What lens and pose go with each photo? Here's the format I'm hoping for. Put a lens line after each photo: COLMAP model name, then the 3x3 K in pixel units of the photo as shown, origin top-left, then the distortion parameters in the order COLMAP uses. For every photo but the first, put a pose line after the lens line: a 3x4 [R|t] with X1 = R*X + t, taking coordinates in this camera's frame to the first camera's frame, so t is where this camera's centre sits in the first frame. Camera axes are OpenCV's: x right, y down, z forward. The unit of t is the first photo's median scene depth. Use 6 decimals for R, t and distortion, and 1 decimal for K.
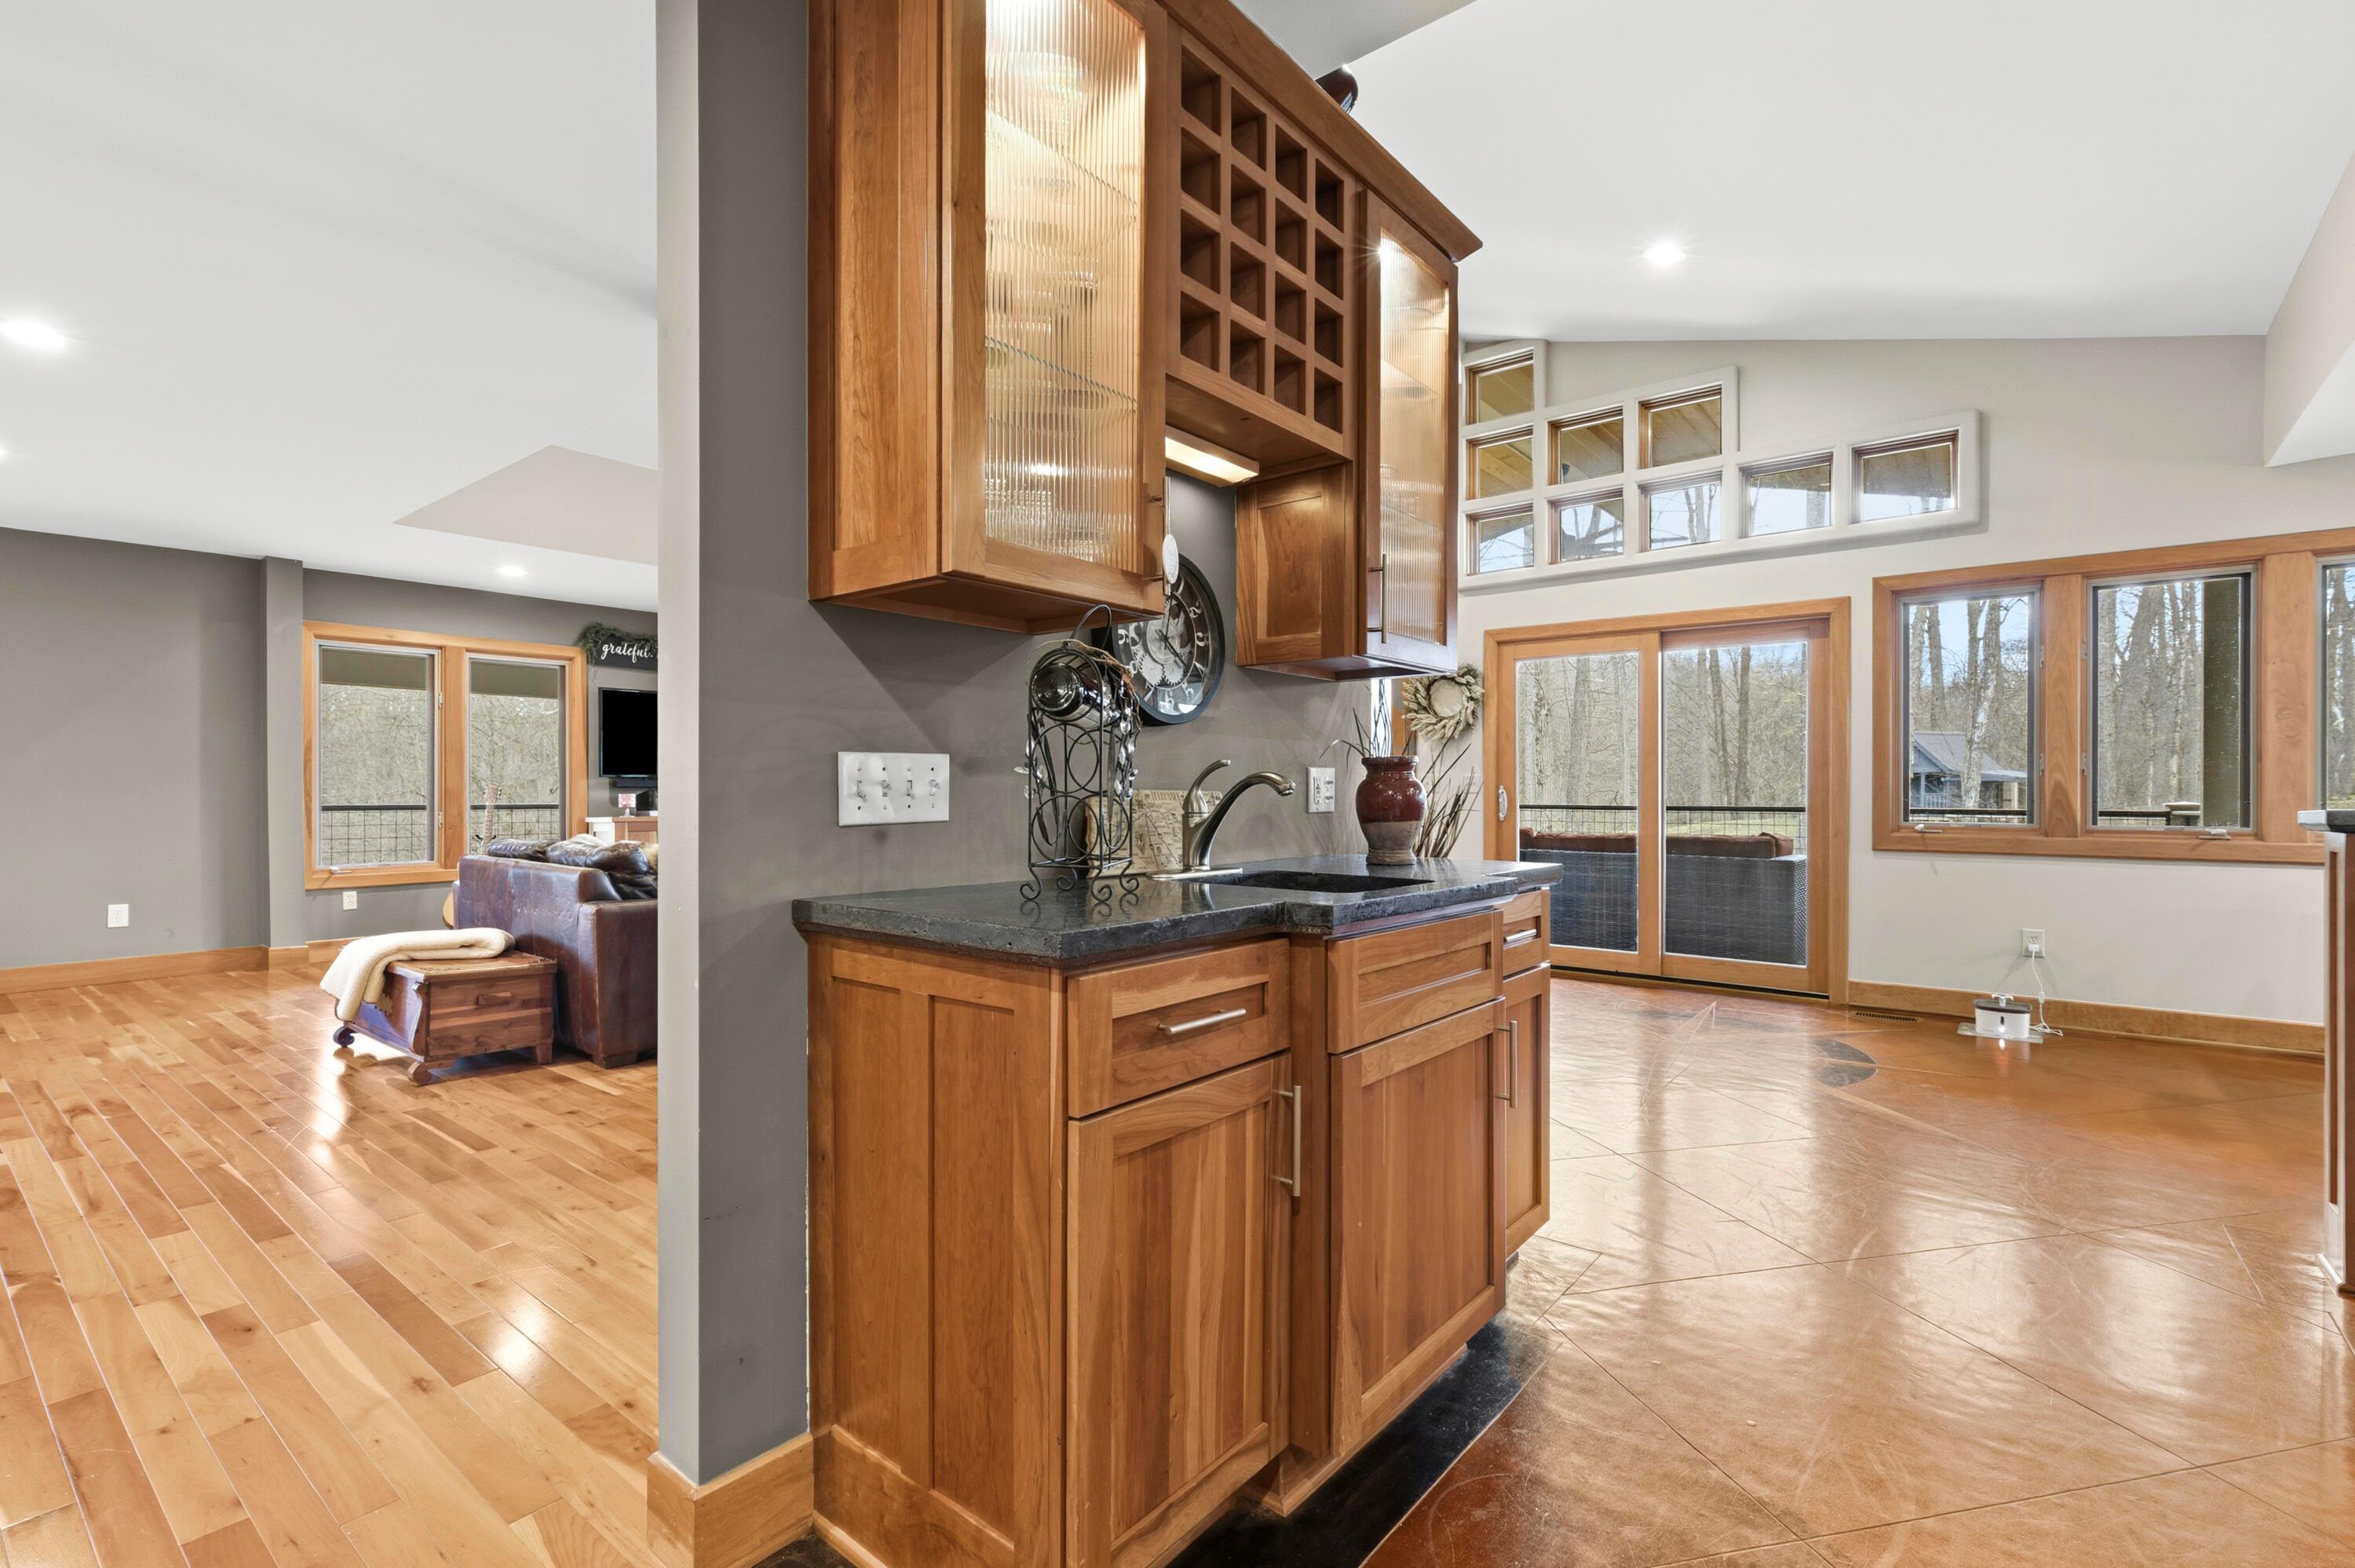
lens RADIAL K [[1060.3, 0, 1190.1], [0, 1060.3, 788.5], [0, 0, 1]] dist [0.009372, -0.001298]
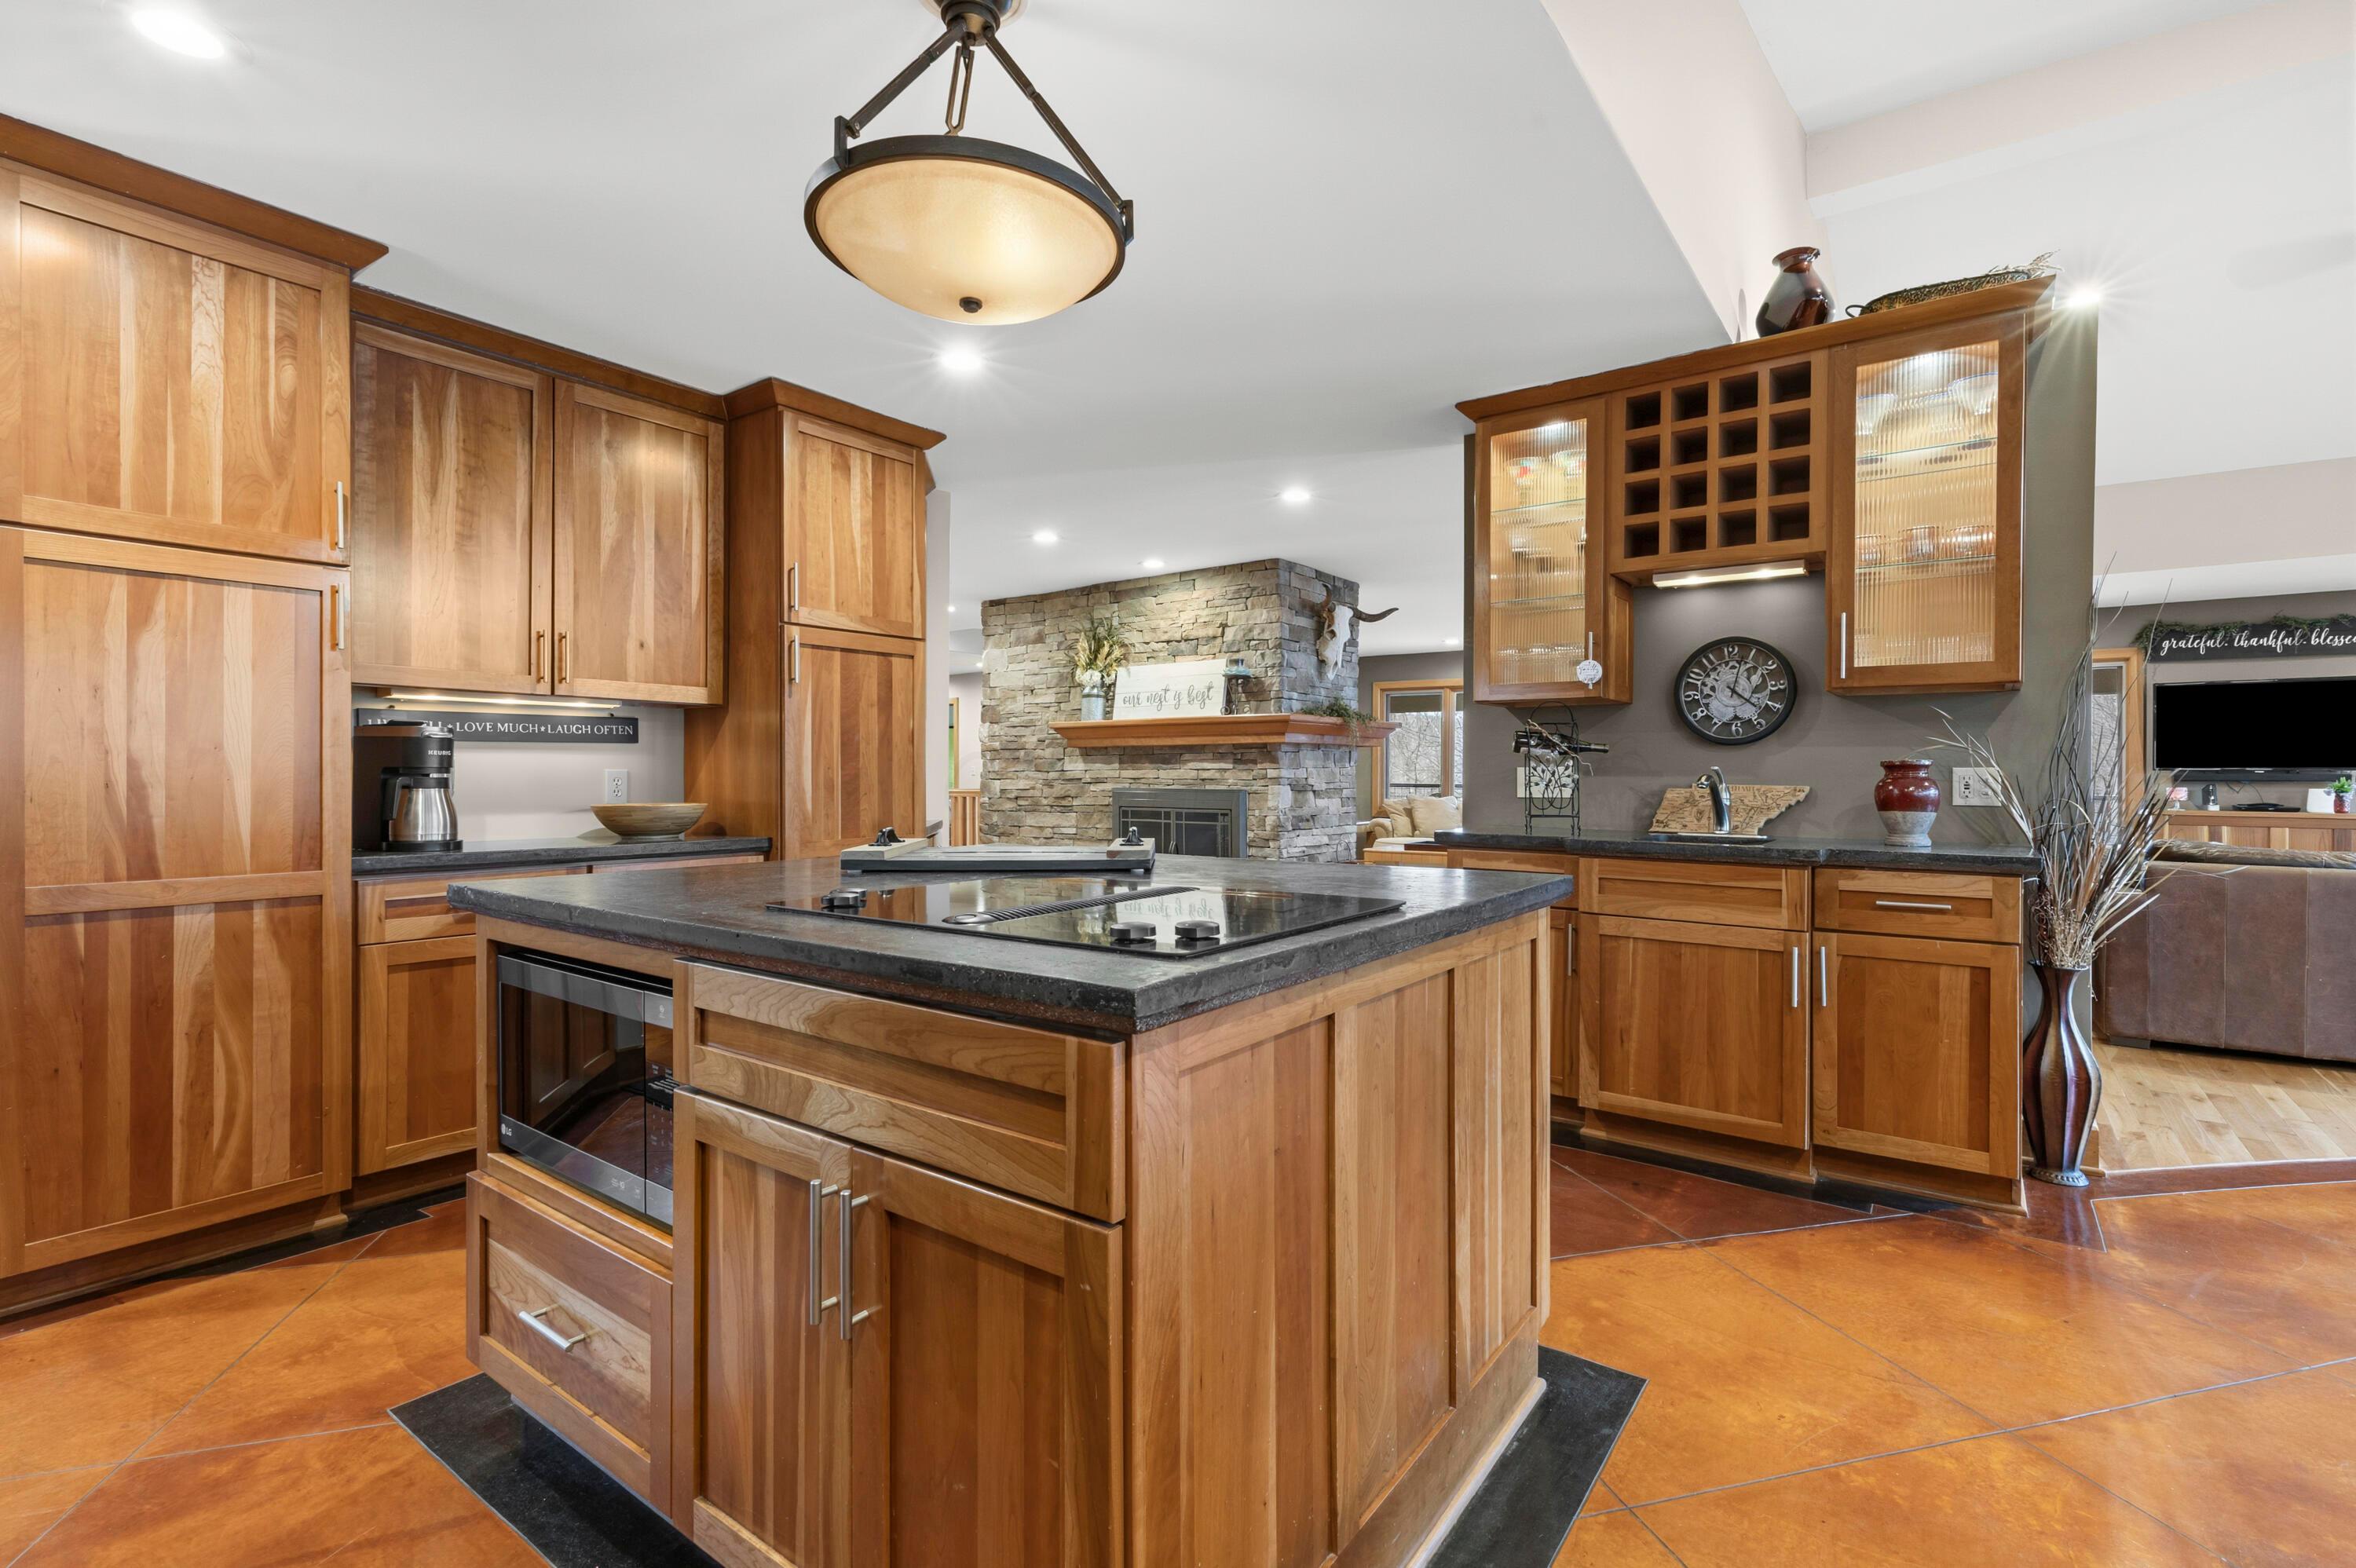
lens RADIAL K [[1060.8, 0, 1212.4], [0, 1060.8, 778.6], [0, 0, 1]] dist [0.009372, -0.001298]
pose [[0.047240, 0.004969, -0.998871, 0.644230], [-0.003974, 0.999981, 0.004786, -0.005173], [0.998876, 0.003744, 0.047259, 0.052374]]
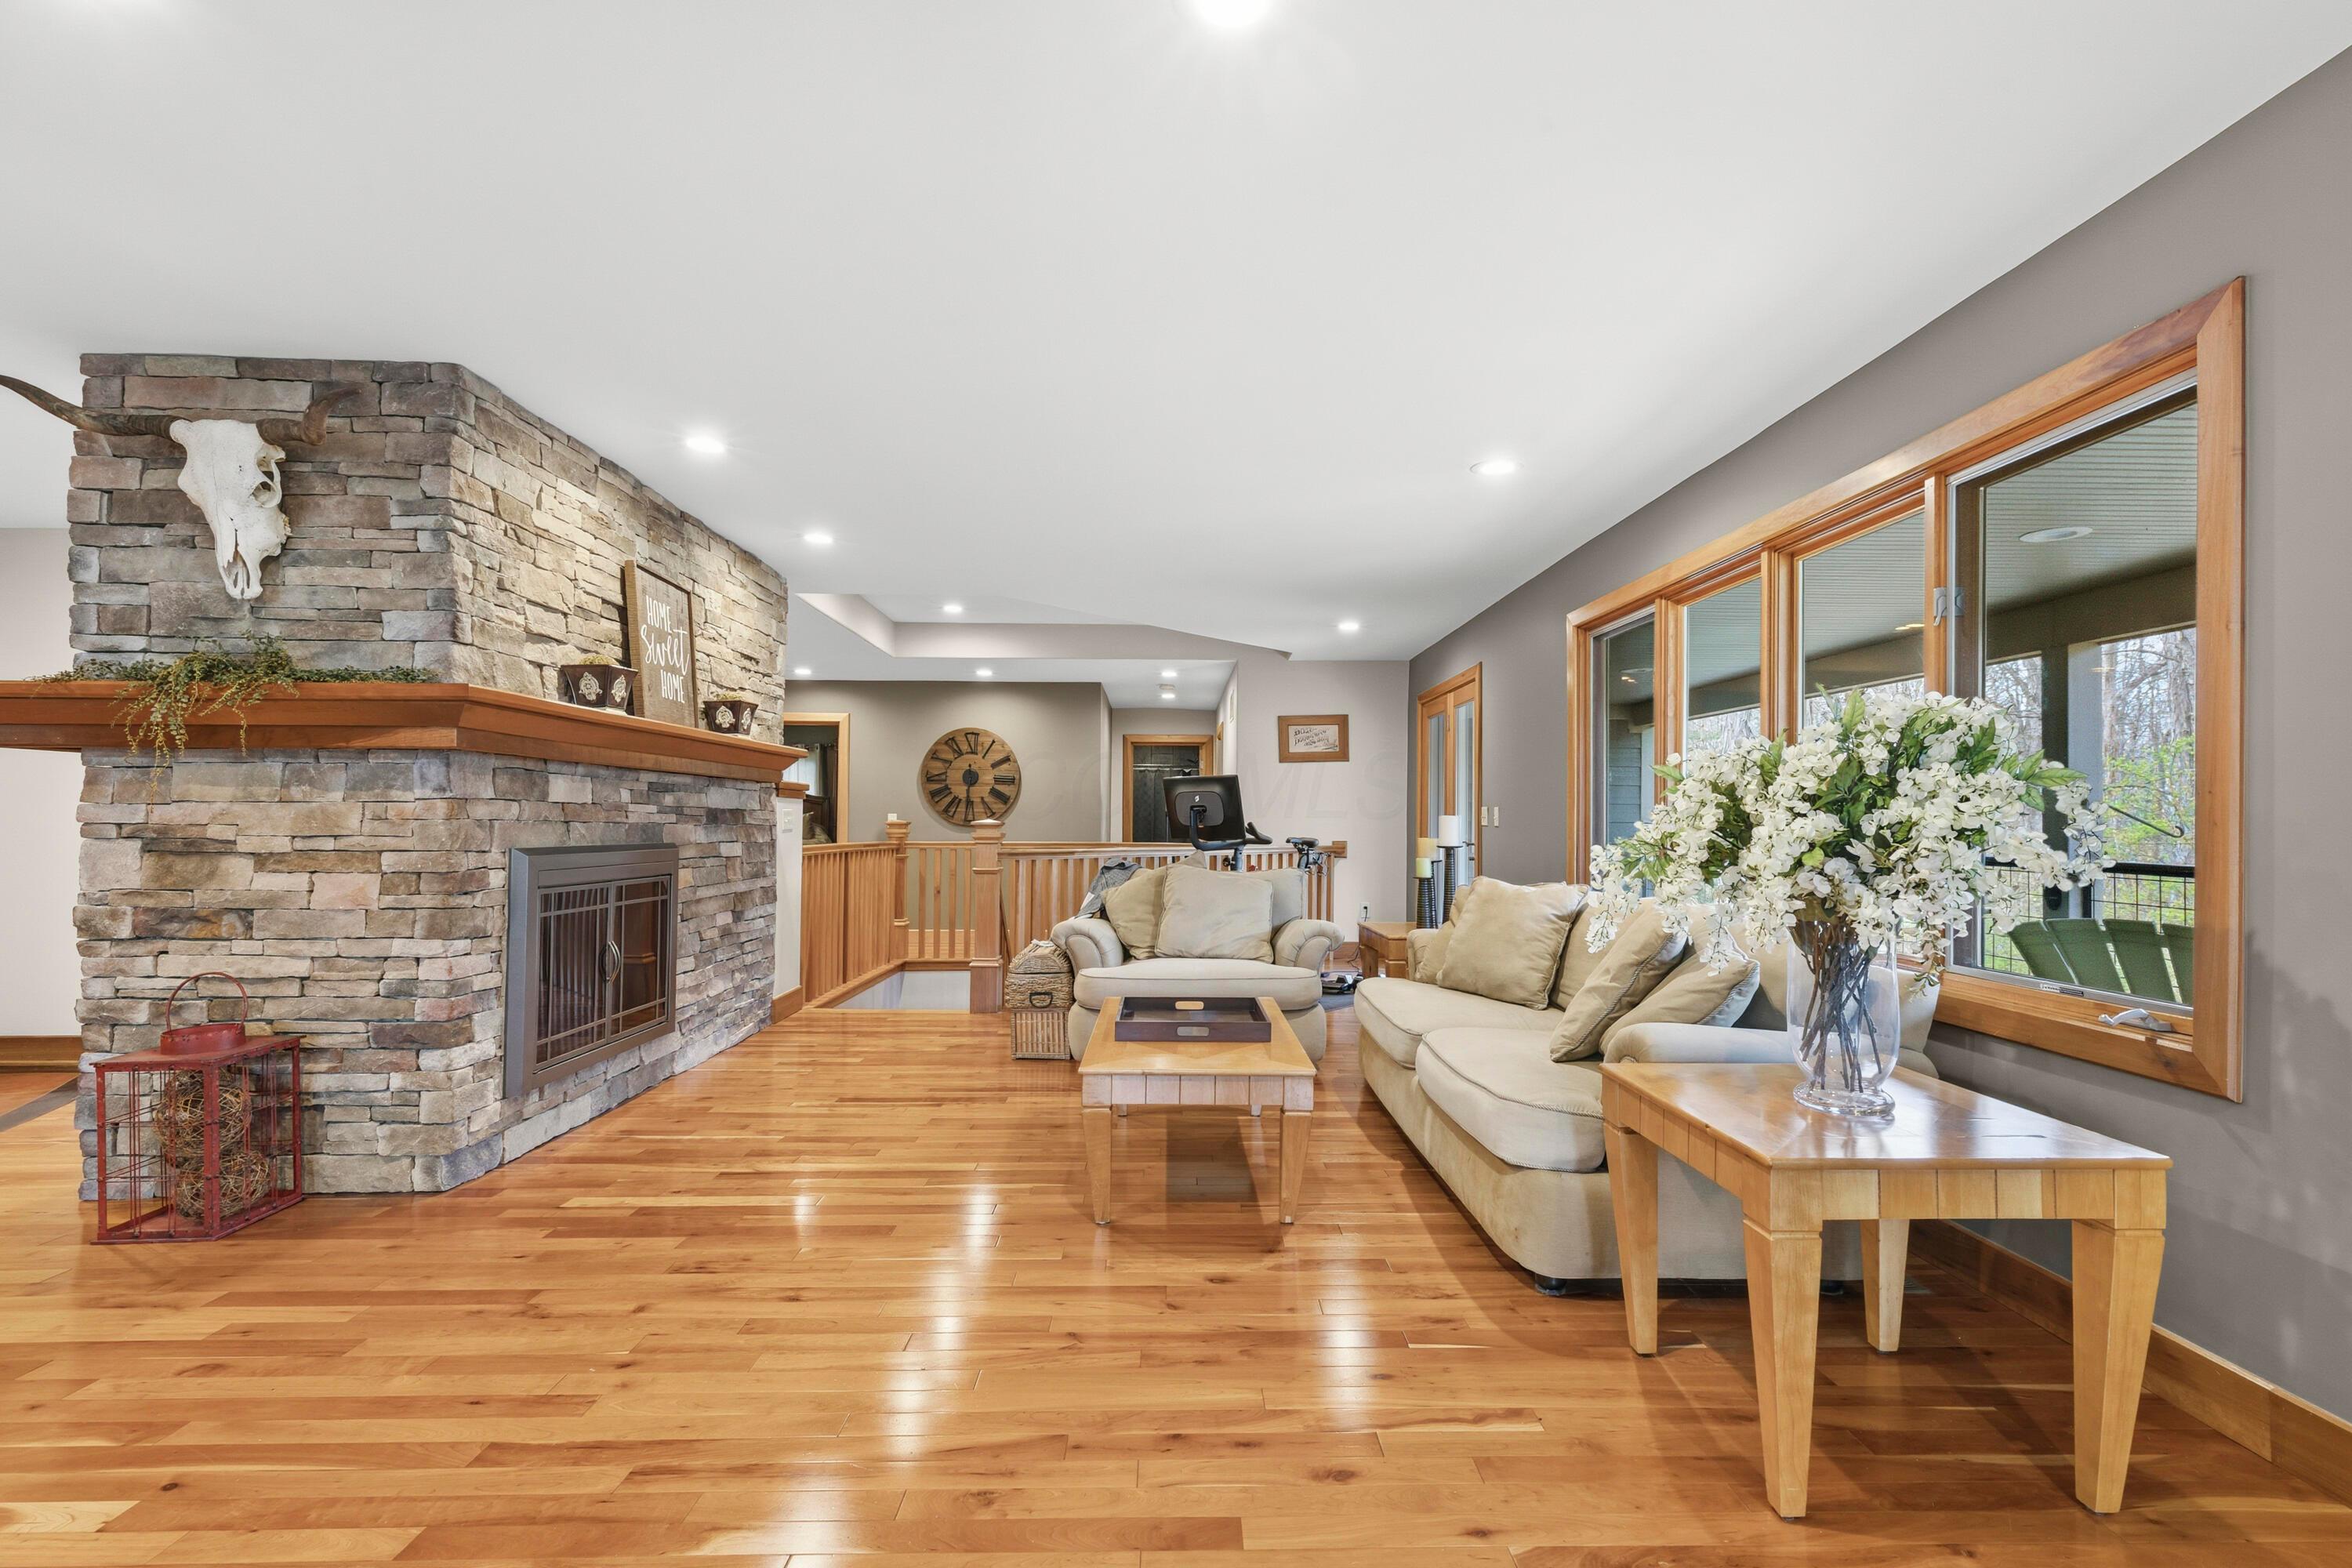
lens RADIAL K [[1059.1, 0, 1203.9], [0, 1059.1, 804.6], [0, 0, 1]] dist [0.009372, -0.001298]
pose [[-0.763207, -0.017304, -0.645923, -0.696922], [-0.008368, 0.999822, -0.016897, -0.007033], [0.646100, -0.007490, -0.763216, 1.054245]]
